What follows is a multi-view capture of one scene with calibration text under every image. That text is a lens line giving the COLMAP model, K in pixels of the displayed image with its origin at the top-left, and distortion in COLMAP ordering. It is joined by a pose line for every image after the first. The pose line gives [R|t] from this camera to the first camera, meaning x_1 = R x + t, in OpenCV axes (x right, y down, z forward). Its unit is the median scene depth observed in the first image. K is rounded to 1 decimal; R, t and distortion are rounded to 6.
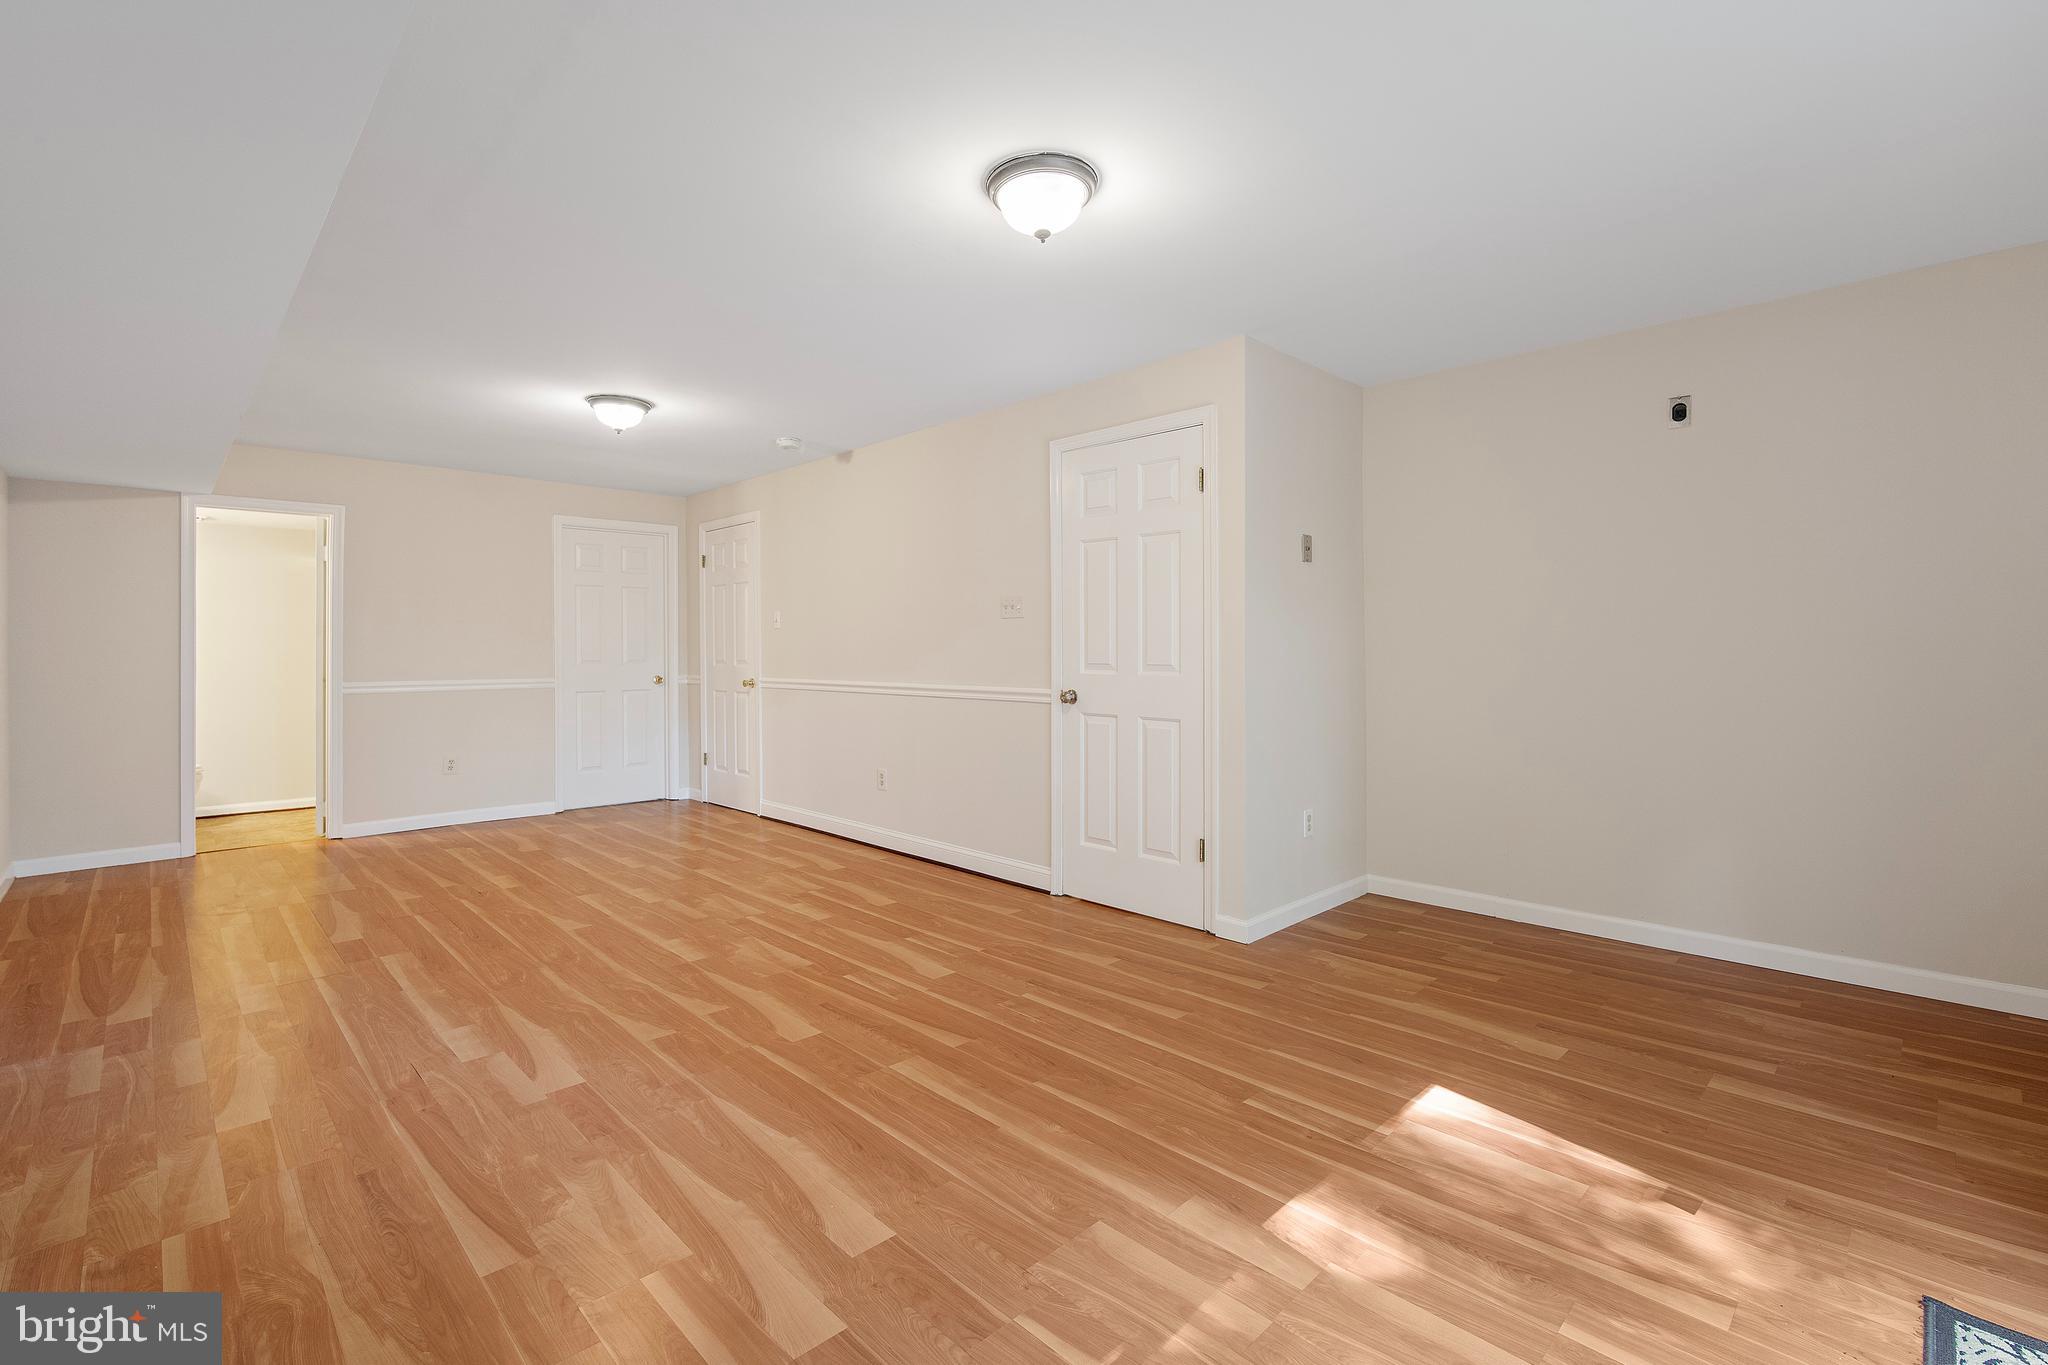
lens RADIAL K [[916.2, 0, 1007.6], [0, 916.2, 665.0], [0, 0, 1]] dist [-0.039449, 0.005554]
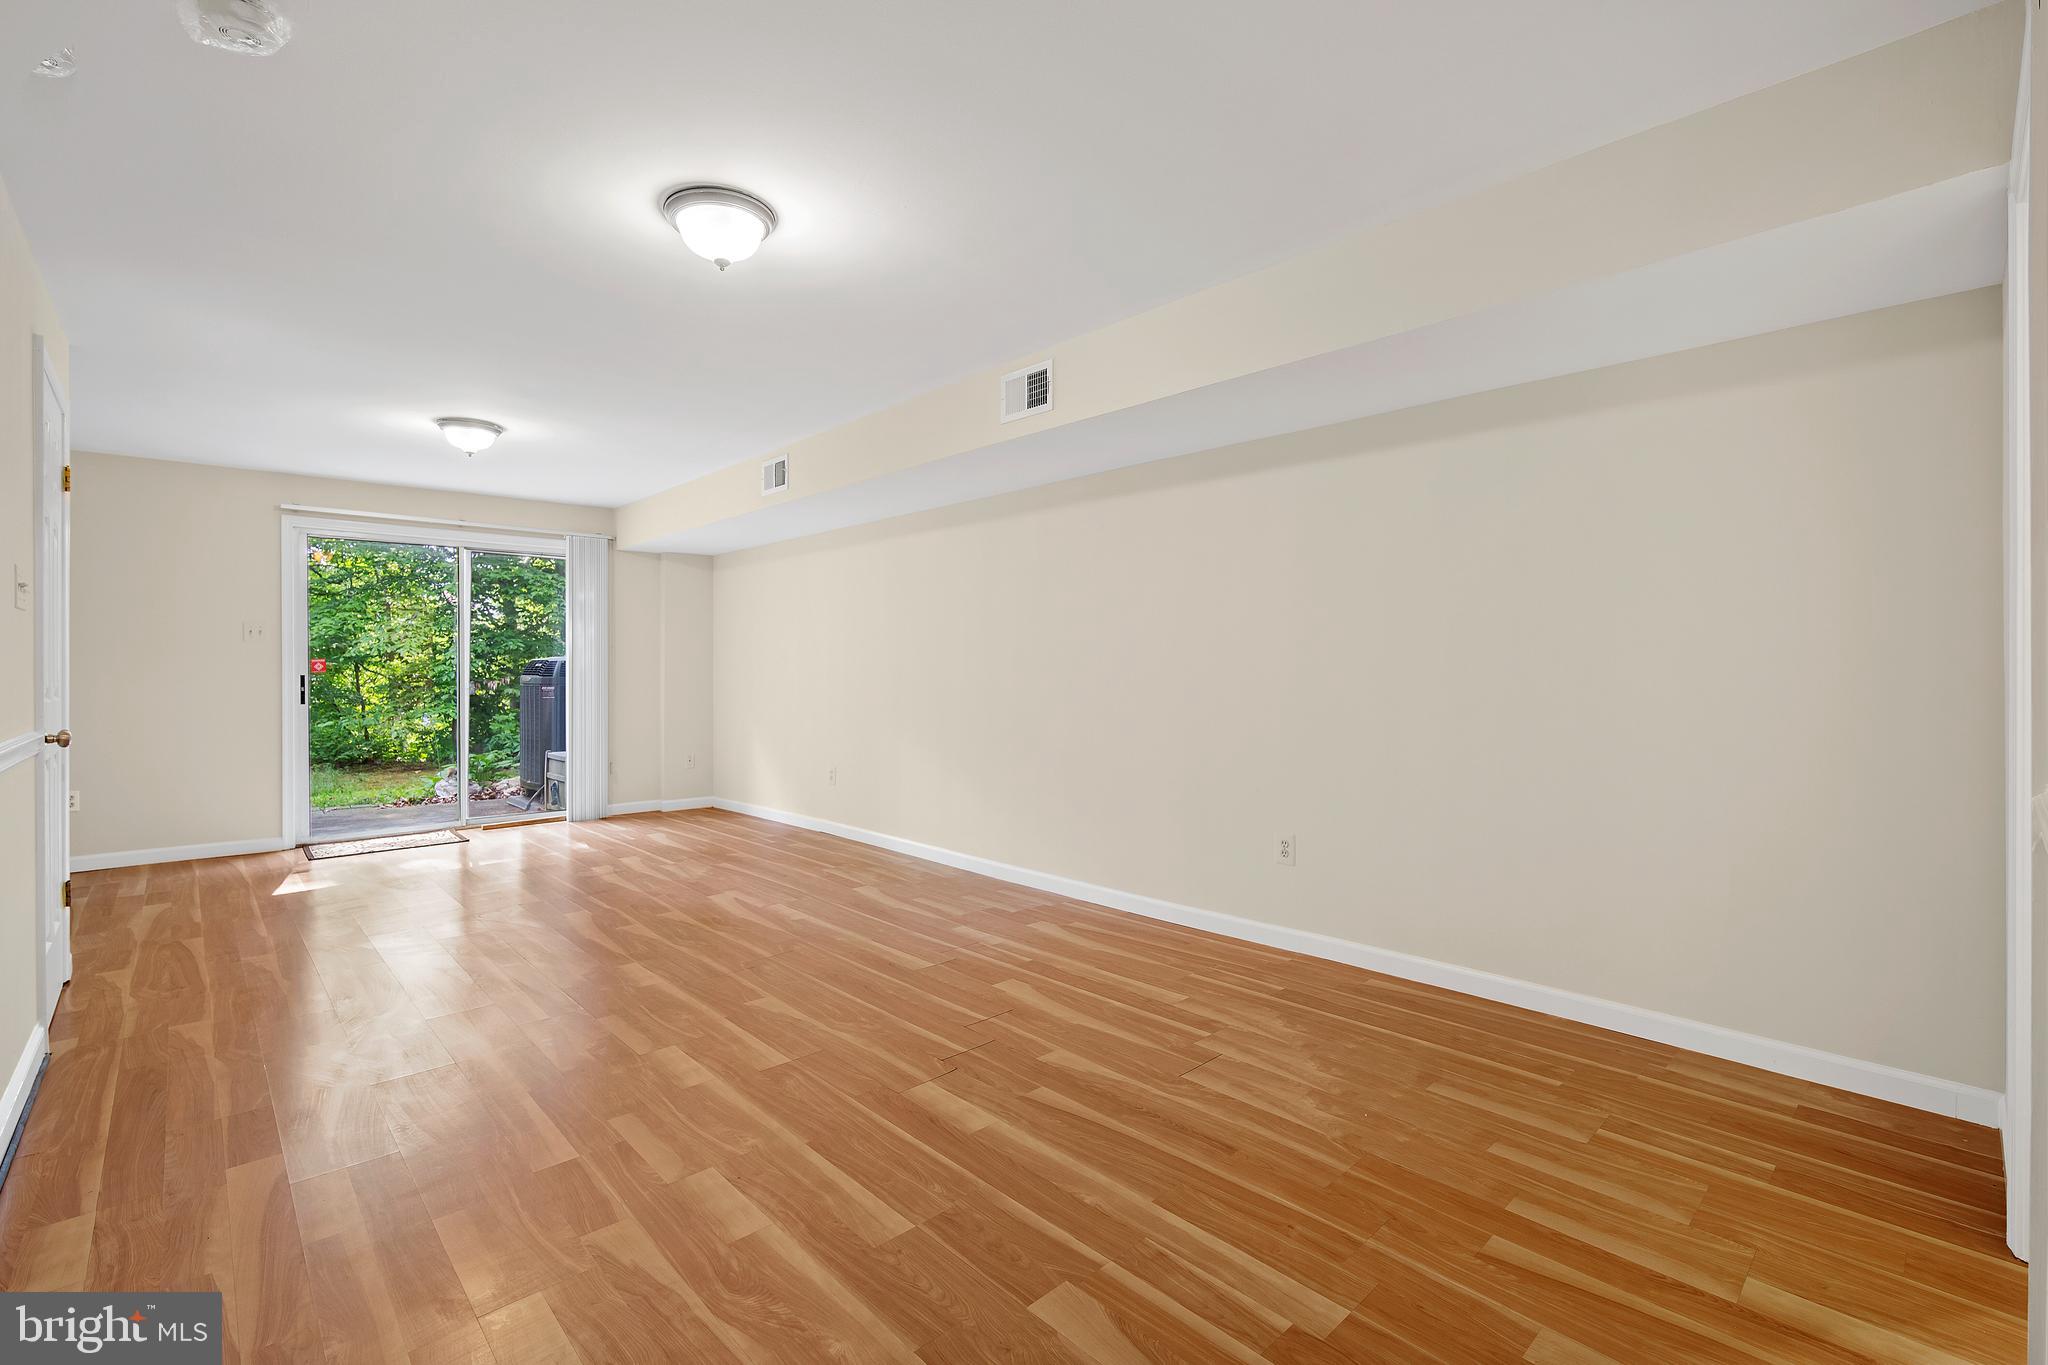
lens RADIAL K [[916.2, 0, 1007.6], [0, 916.2, 665.0], [0, 0, 1]] dist [-0.039449, 0.005554]
pose [[-0.999751, 0.003984, 0.021949, -0.779192], [0.004073, 0.999984, 0.004005, -0.021857], [-0.021933, 0.004093, -0.999751, 1.973749]]
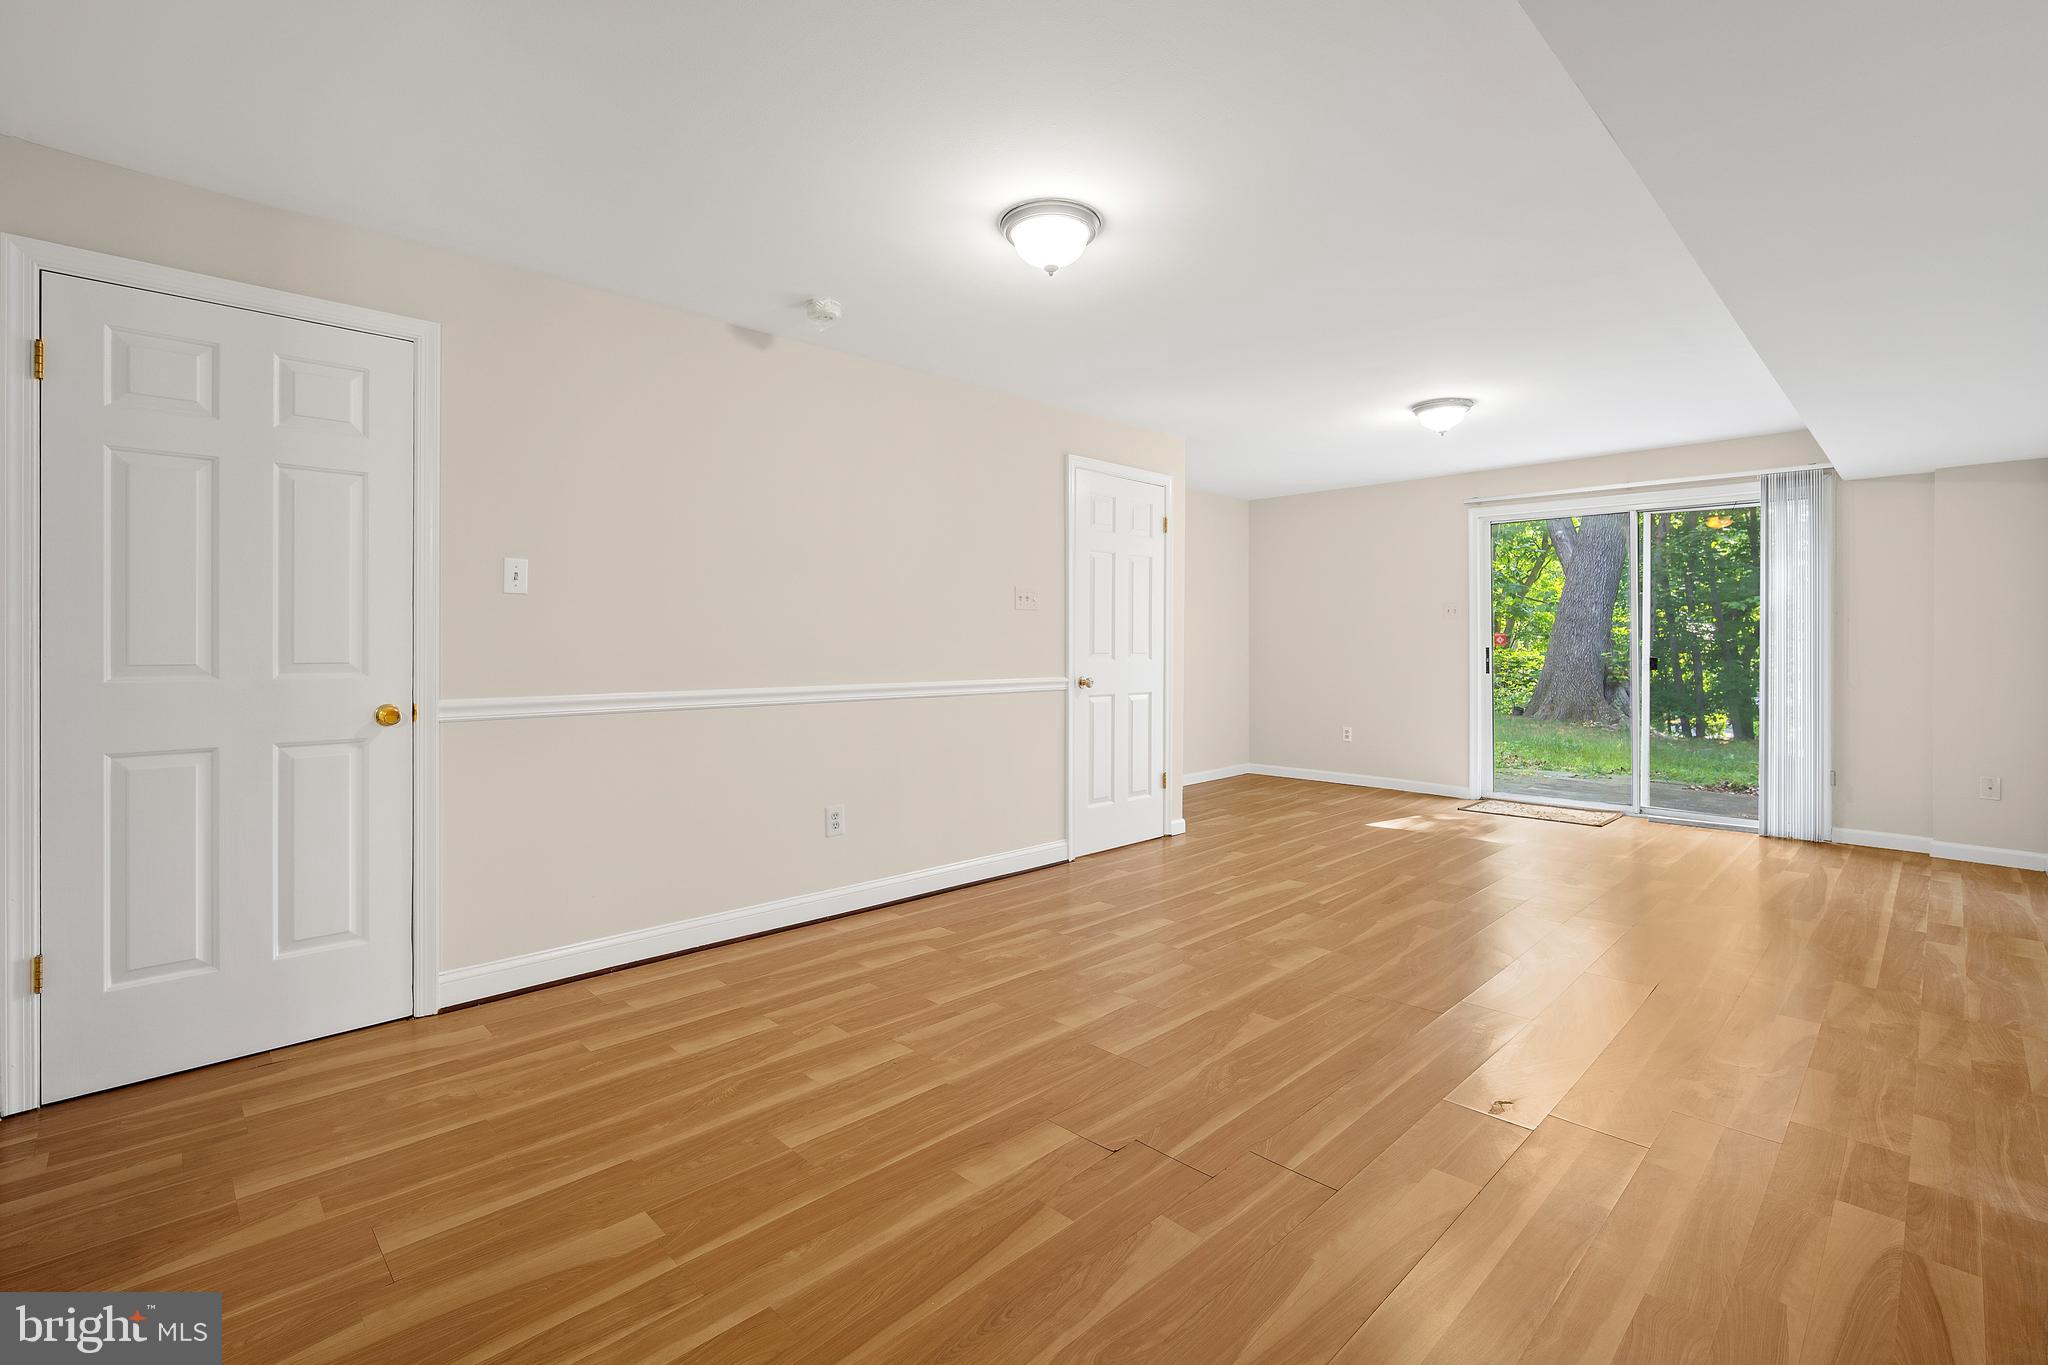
lens RADIAL K [[904.3, 0, 1054.1], [0, 904.3, 662.3], [0, 0, 1]] dist [-0.008994, 0.000492]
pose [[-0.016229, -0.024891, 0.999558, -1.301696], [0.006926, 0.999663, 0.025006, -0.024401], [-0.999844, 0.007328, -0.016051, 1.279420]]
